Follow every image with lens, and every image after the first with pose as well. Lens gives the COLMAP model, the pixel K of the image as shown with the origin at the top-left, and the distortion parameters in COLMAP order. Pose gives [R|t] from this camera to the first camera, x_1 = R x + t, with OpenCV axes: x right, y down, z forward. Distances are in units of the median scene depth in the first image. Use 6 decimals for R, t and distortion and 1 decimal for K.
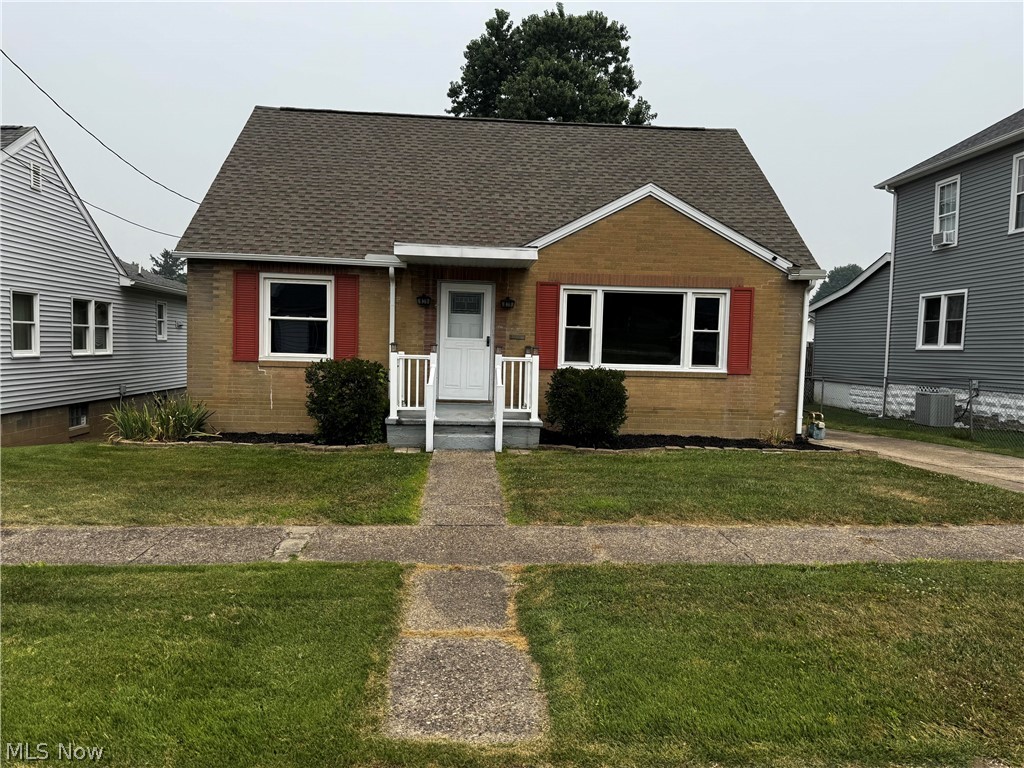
lens RADIAL K [[718.7, 0, 512.0], [0, 718.7, 384.0], [0, 0, 1]] dist [0.138673, -0.186122]
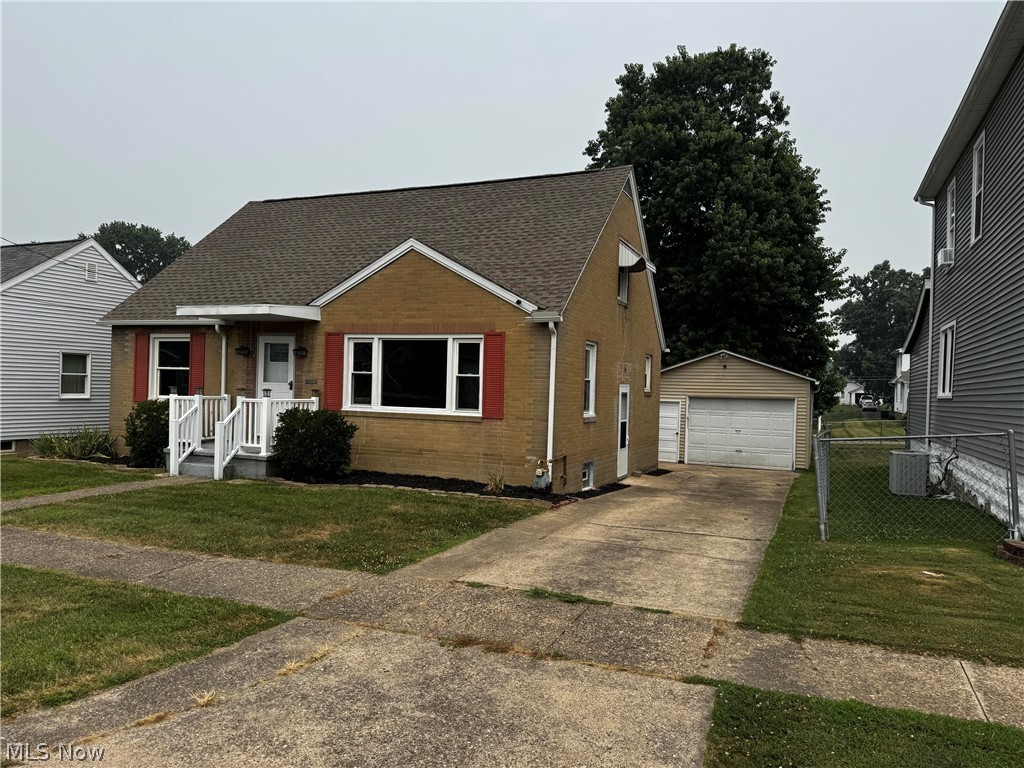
lens RADIAL K [[718.7, 0, 512.0], [0, 718.7, 384.0], [0, 0, 1]] dist [0.138673, -0.186122]
pose [[0.887704, -0.003747, -0.460399, 0.795405], [-0.027505, 0.997749, -0.061153, -0.000862], [0.459592, 0.066949, 0.885603, 0.137756]]
